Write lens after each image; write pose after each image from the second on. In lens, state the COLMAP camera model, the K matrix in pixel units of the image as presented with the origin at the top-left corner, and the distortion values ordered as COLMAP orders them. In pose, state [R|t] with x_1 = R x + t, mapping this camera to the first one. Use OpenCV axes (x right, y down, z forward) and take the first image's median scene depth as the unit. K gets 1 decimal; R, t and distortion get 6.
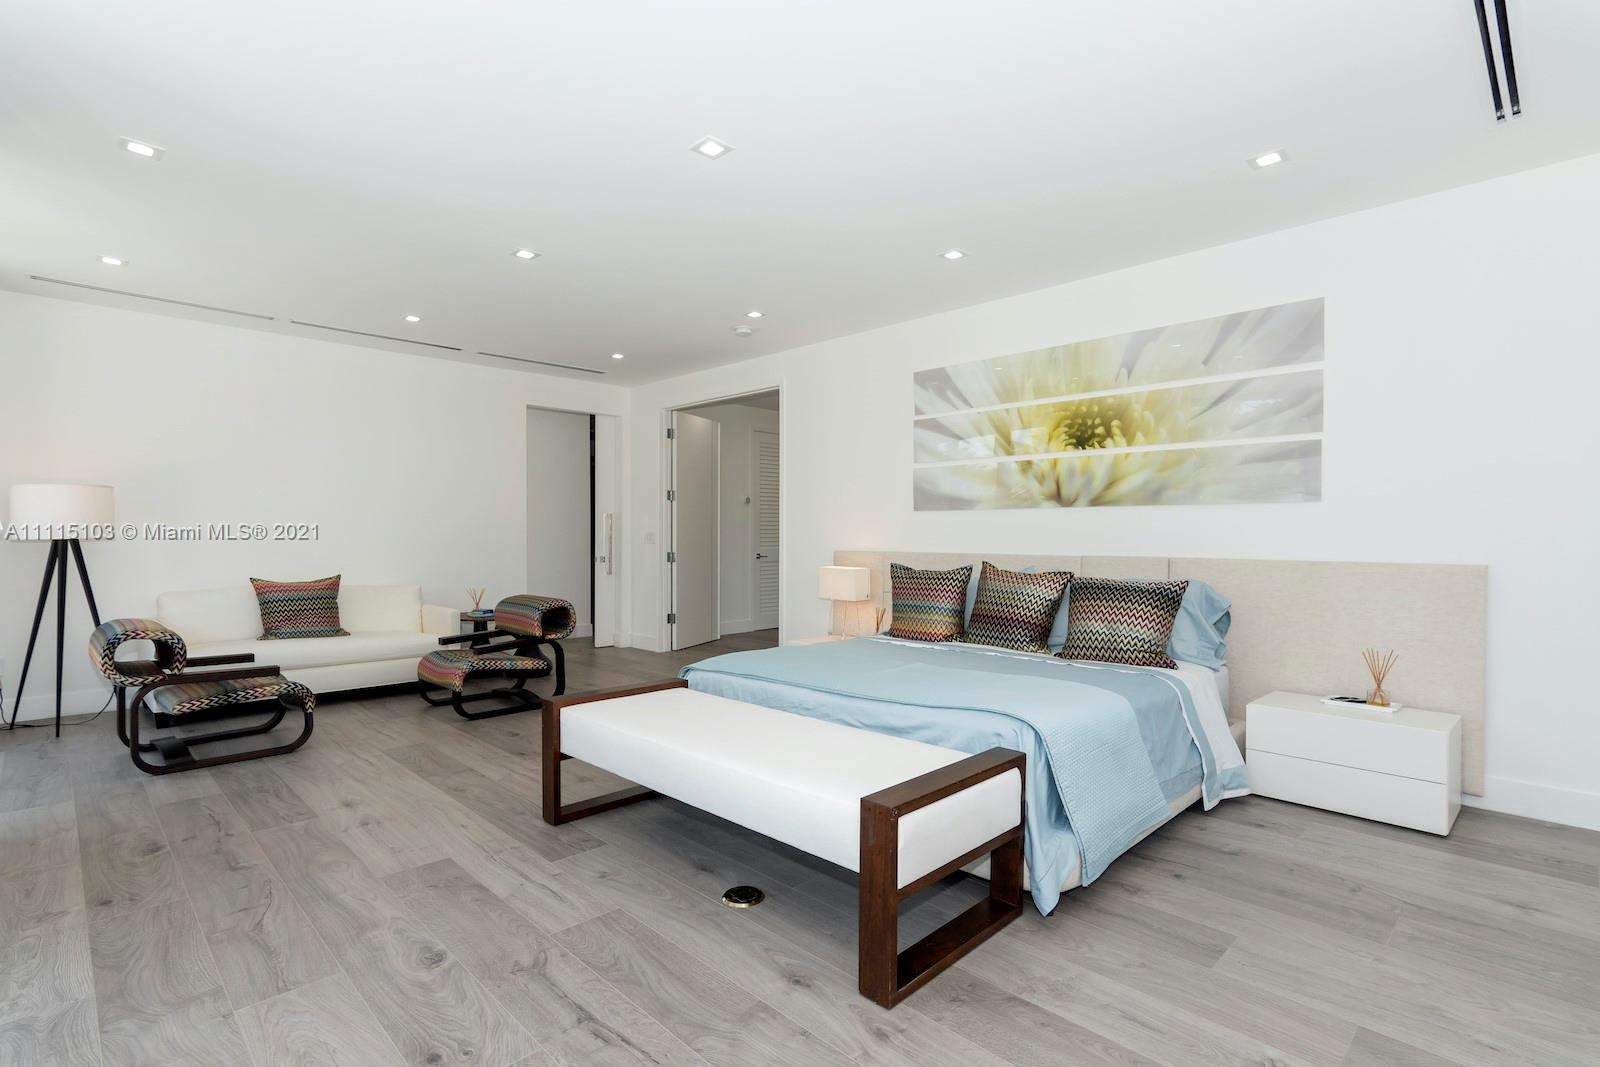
lens RADIAL K [[773.5, 0, 797.3], [0, 773.5, 530.0], [0, 0, 1]] dist [-0.001971, 0.003557]
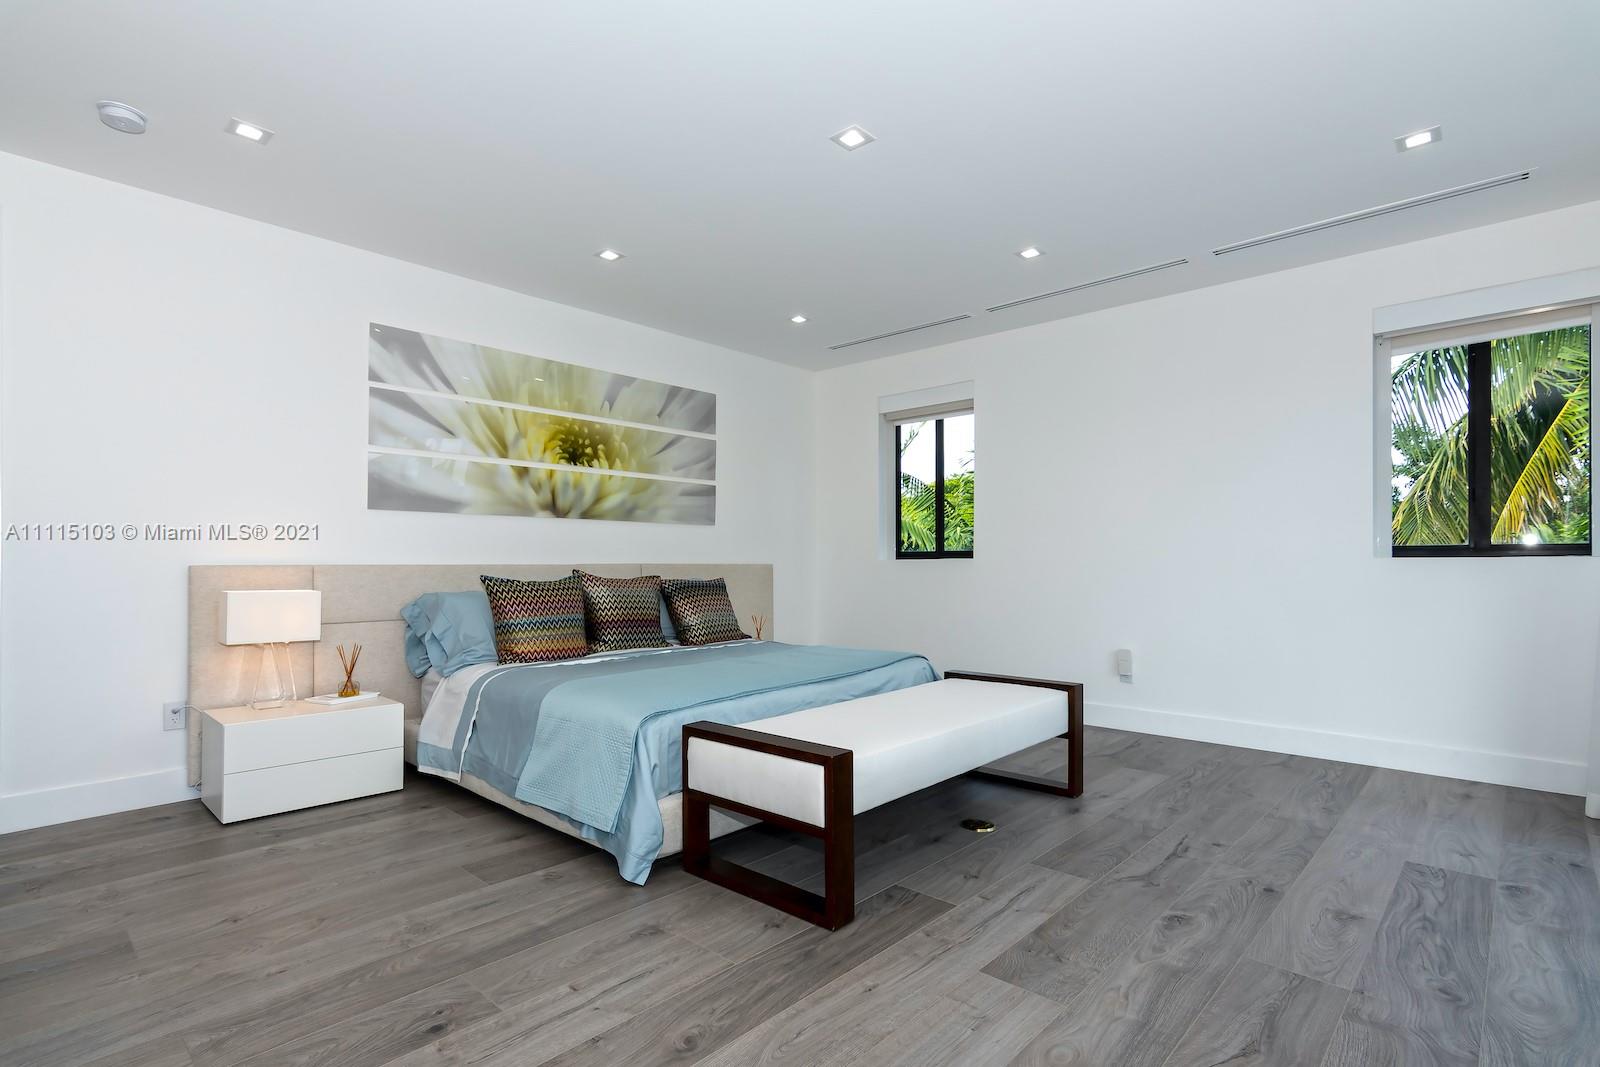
lens RADIAL K [[773.5, 0, 794.6], [0, 773.5, 548.9], [0, 0, 1]] dist [-0.001971, 0.003557]
pose [[-0.041138, 0.015294, 0.999036, -0.755277], [-0.004341, 0.999871, -0.015485, 0.029096], [-0.999144, -0.004974, -0.041066, 0.779603]]
